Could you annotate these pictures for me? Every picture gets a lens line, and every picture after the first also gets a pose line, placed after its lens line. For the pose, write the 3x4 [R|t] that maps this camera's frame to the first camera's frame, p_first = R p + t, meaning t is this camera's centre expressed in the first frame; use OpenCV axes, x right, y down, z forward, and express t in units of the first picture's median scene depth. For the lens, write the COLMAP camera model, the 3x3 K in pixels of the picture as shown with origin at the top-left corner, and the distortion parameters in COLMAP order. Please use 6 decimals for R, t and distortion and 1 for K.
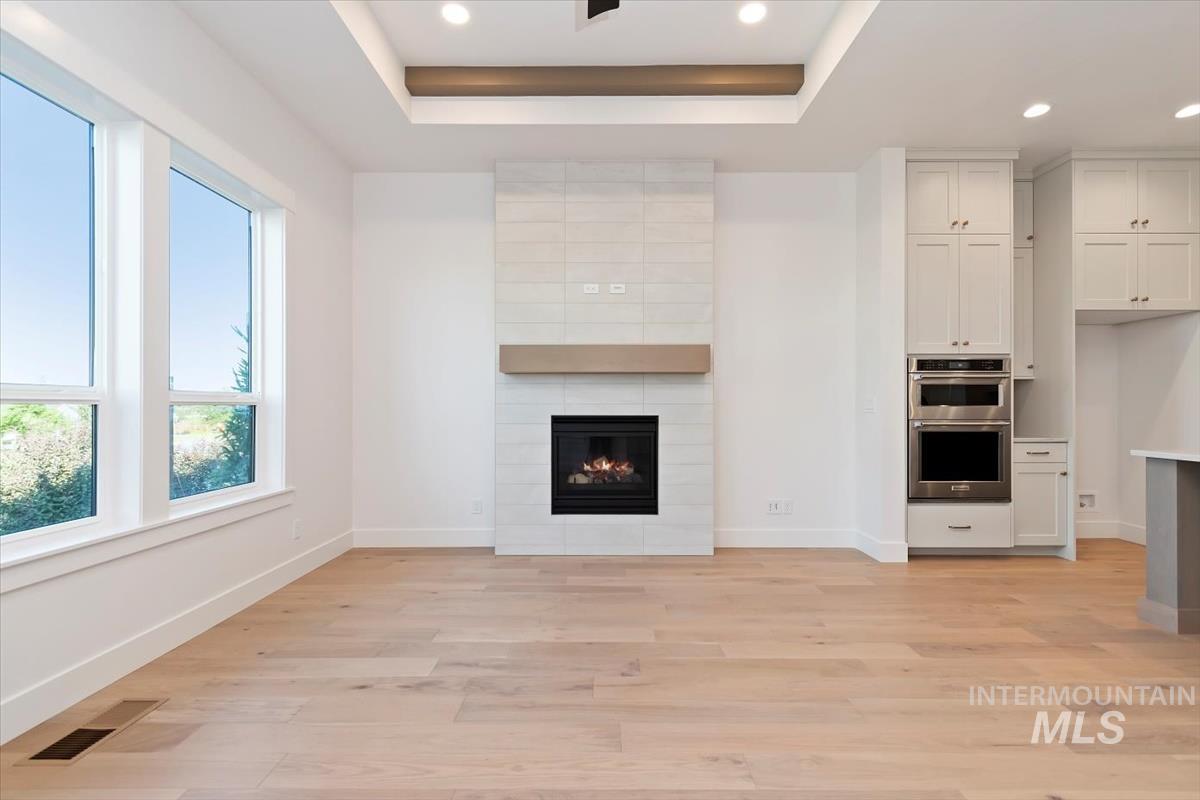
lens RADIAL K [[528.7, 0, 598.5], [0, 528.7, 405.7], [0, 0, 1]] dist [0.000250, -0.000278]
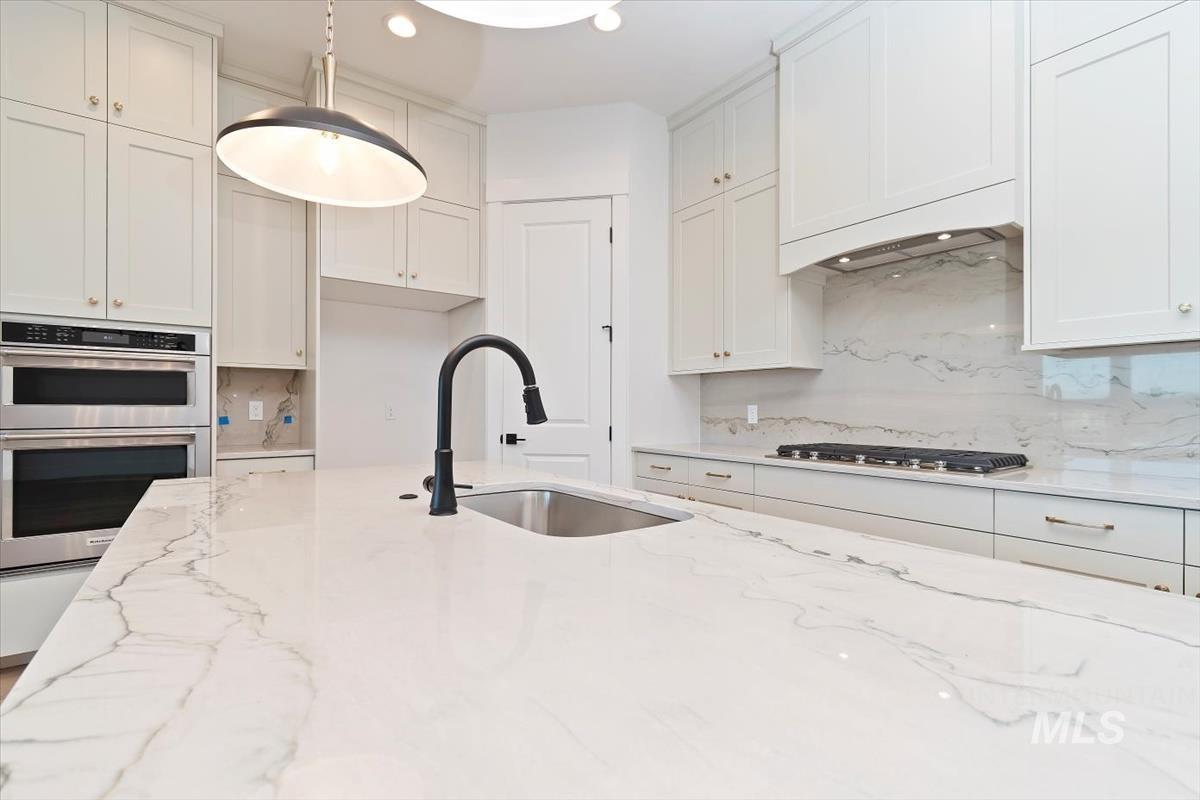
lens RADIAL K [[532.0, 0, 601.8], [0, 532.0, 406.8], [0, 0, 1]] dist [0.000587, -0.000126]
pose [[0.799430, 0.004088, 0.600745, 0.769579], [-0.004254, 0.999990, -0.001144, 0.000795], [-0.600744, -0.001641, 0.799440, 0.168860]]
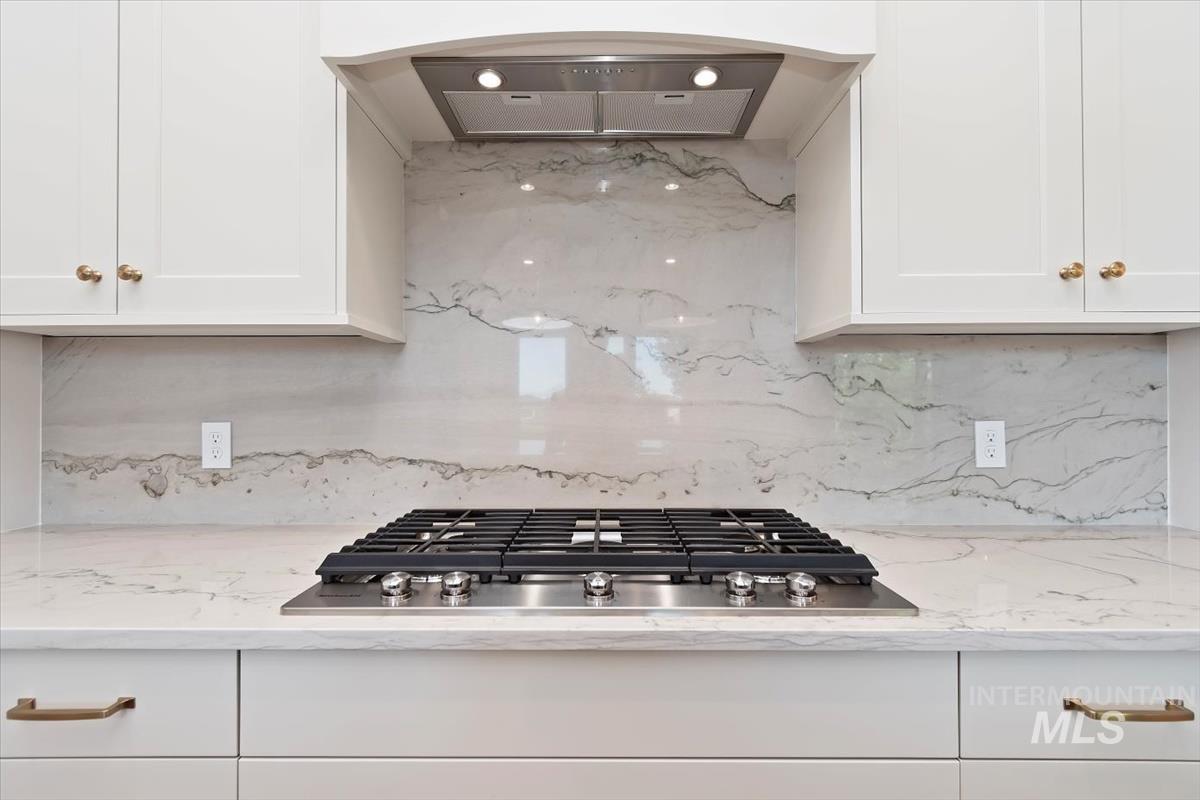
lens RADIAL K [[541.7, 0, 609.4], [0, 541.7, 394.9], [0, 0, 1]] dist [0.001860, 0.000322]
pose [[-0.001361, 0.013789, 0.999904, 1.126633], [-0.000049, 0.999905, -0.013789, -0.016786], [-0.999999, -0.000068, -0.001360, 0.453989]]
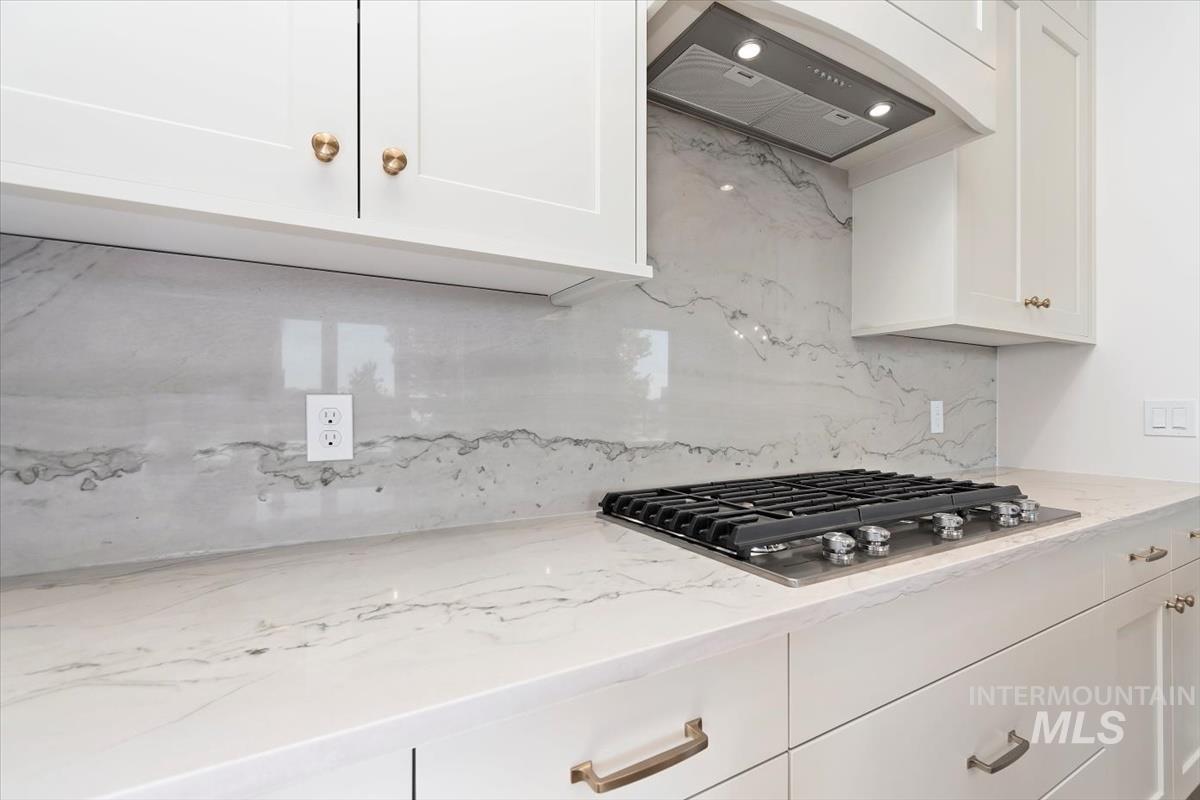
lens RADIAL K [[532.0, 0, 601.8], [0, 532.0, 406.8], [0, 0, 1]] dist [0.000587, -0.000126]
pose [[-0.509031, 0.000749, 0.860748, 1.208986], [-0.001208, 0.999998, -0.001584, 0.001848], [-0.860748, -0.001846, -0.509029, 0.723567]]
